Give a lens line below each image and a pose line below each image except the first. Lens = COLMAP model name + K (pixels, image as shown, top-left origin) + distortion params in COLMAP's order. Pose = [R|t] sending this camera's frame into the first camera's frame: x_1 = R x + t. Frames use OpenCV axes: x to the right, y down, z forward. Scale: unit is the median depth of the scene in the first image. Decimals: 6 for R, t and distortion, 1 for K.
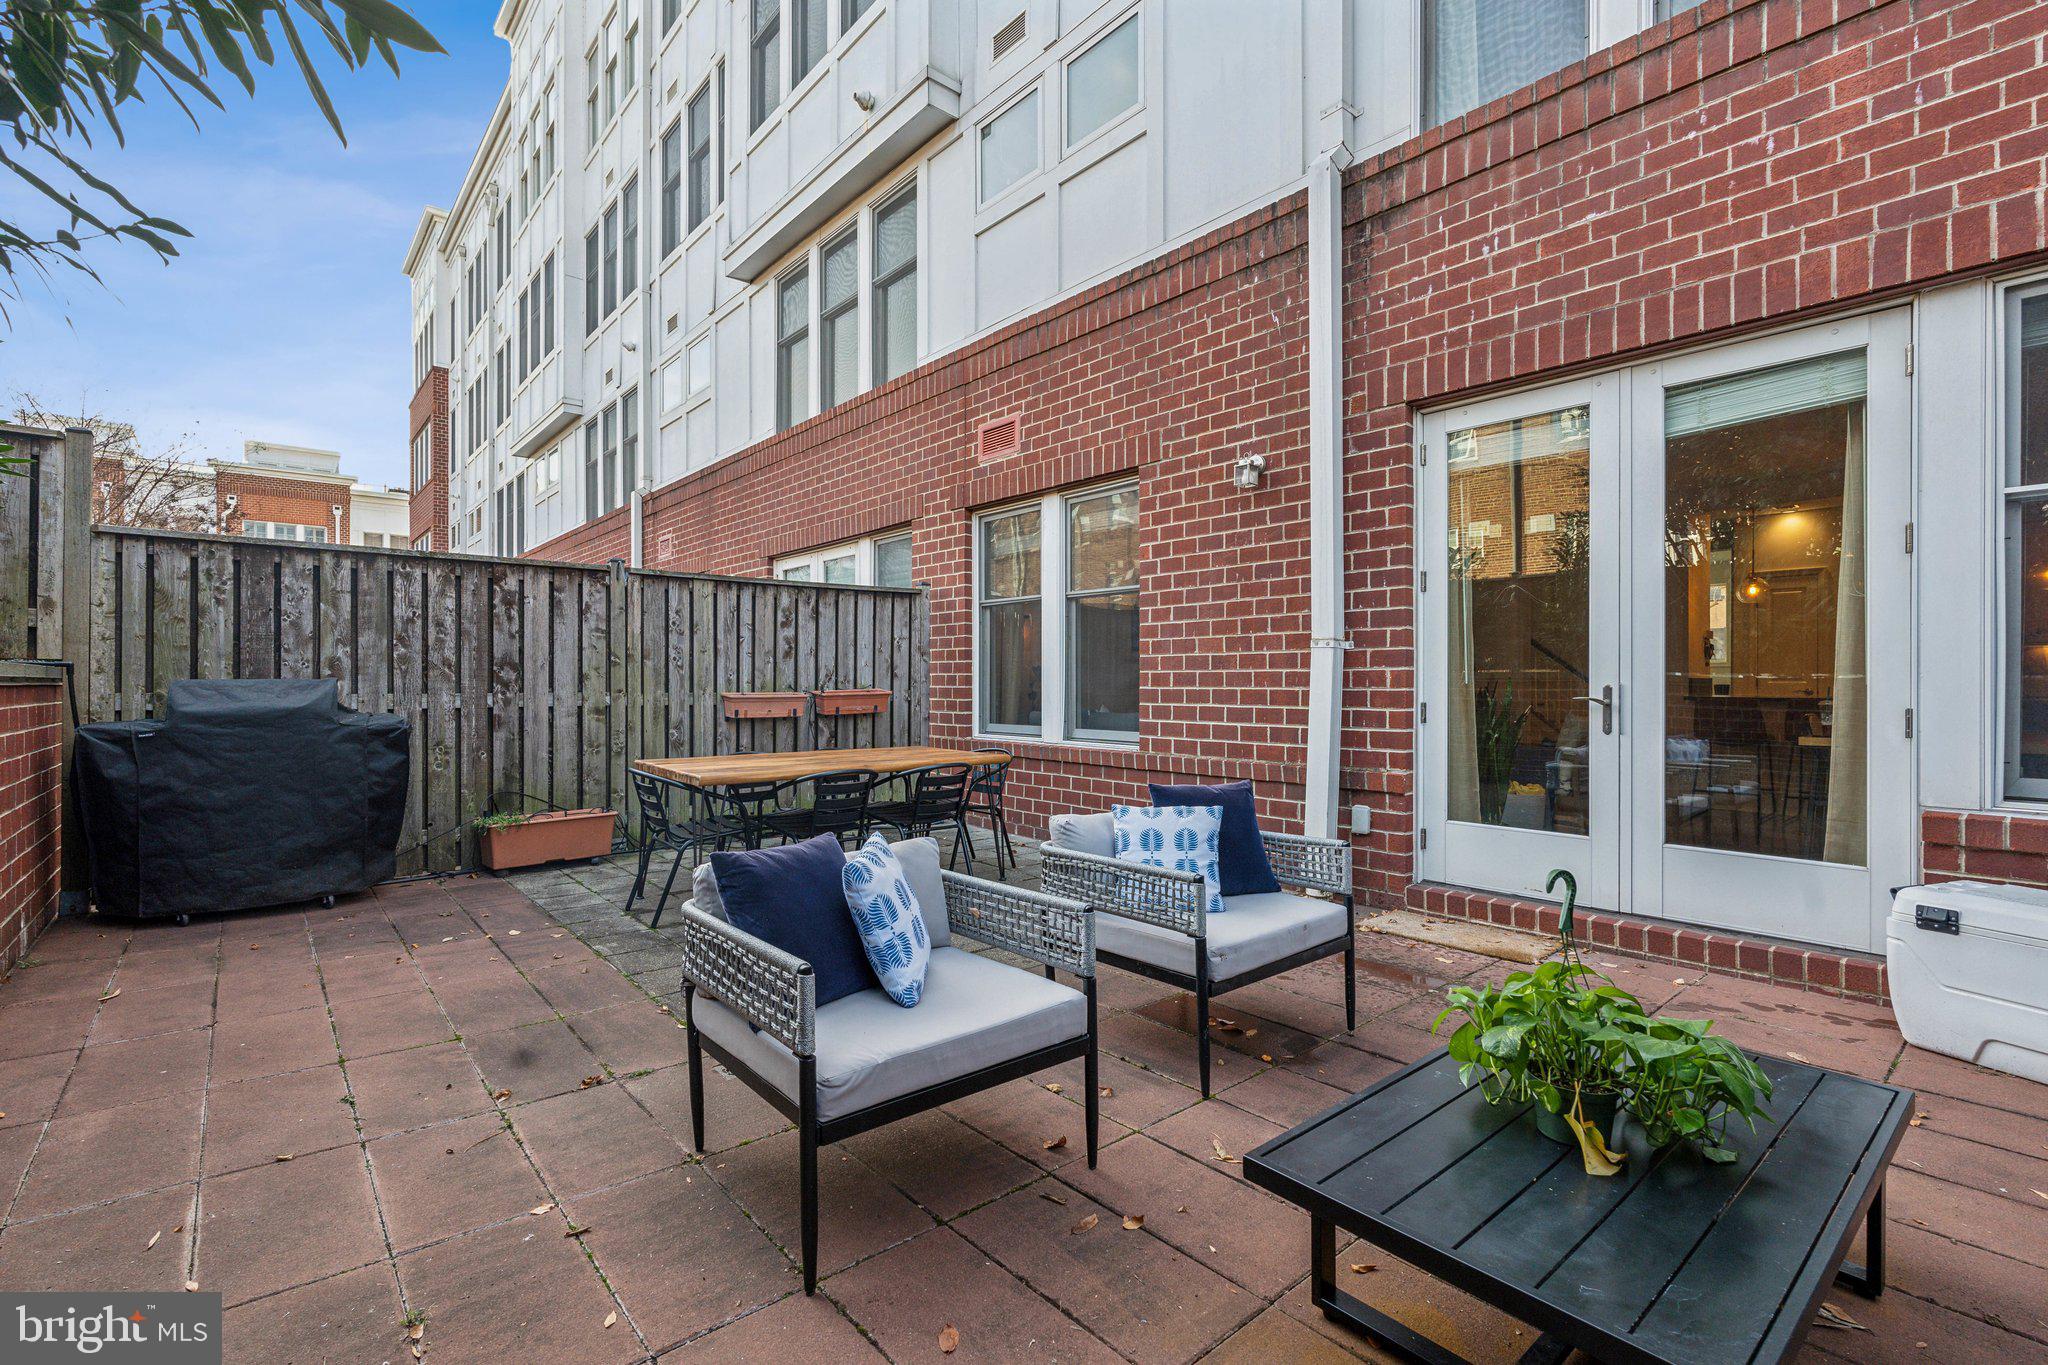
lens RADIAL K [[916.1, 0, 1018.8], [0, 916.1, 674.3], [0, 0, 1]] dist [0.001555, 0.000659]
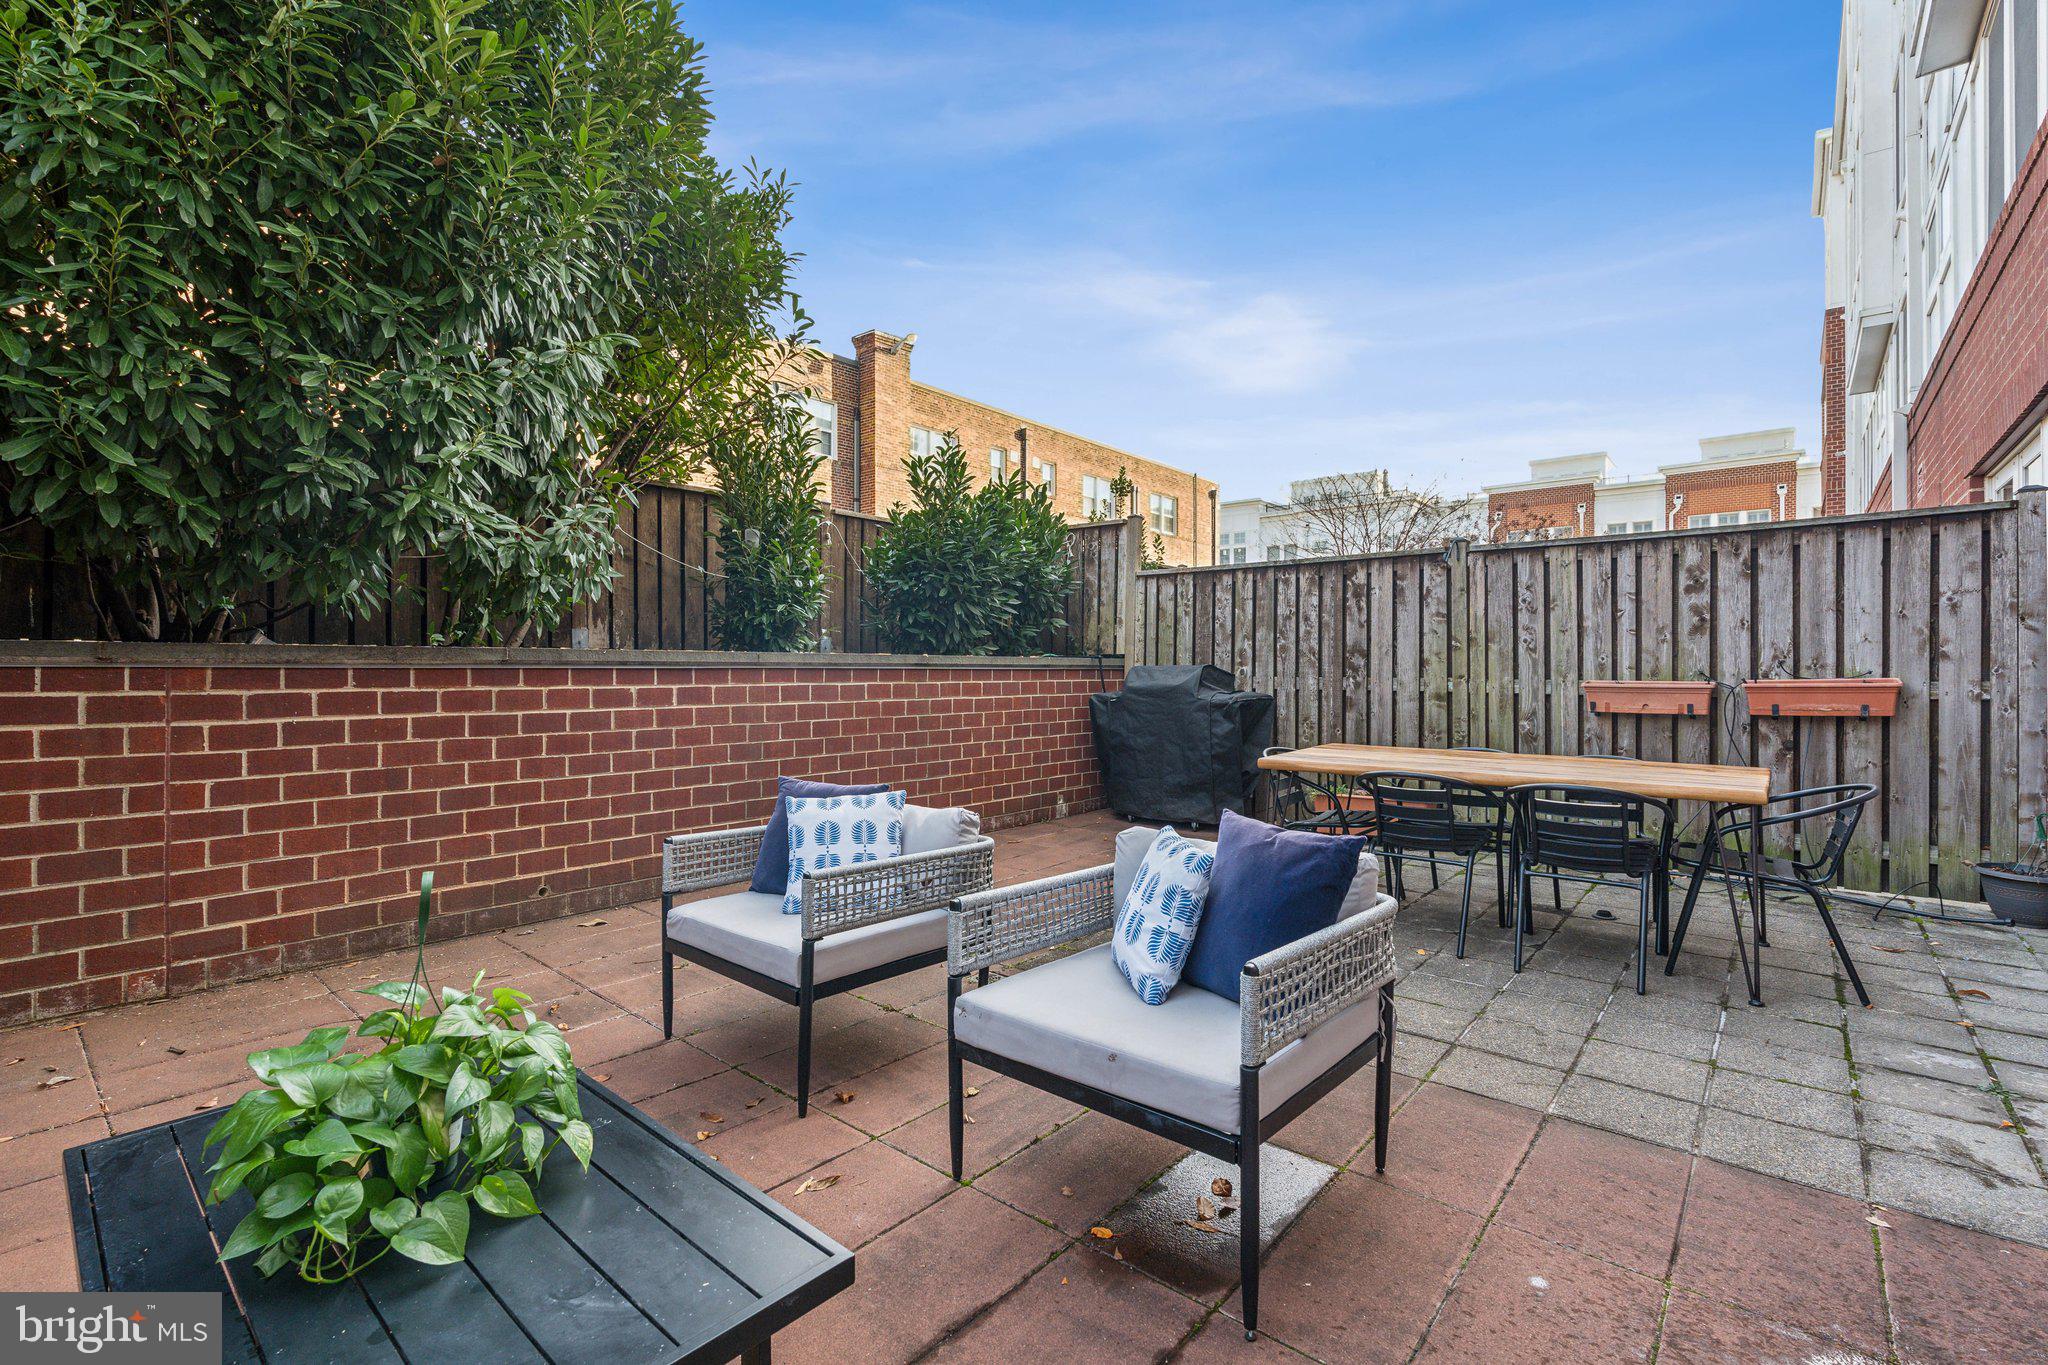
lens RADIAL K [[916.1, 0, 1018.8], [0, 916.1, 674.3], [0, 0, 1]] dist [0.001555, 0.000659]
pose [[0.164367, 0.005474, -0.986384, 0.439338], [0.006920, 0.999954, 0.006703, 0.006236], [0.986375, -0.007928, 0.164321, 0.397799]]
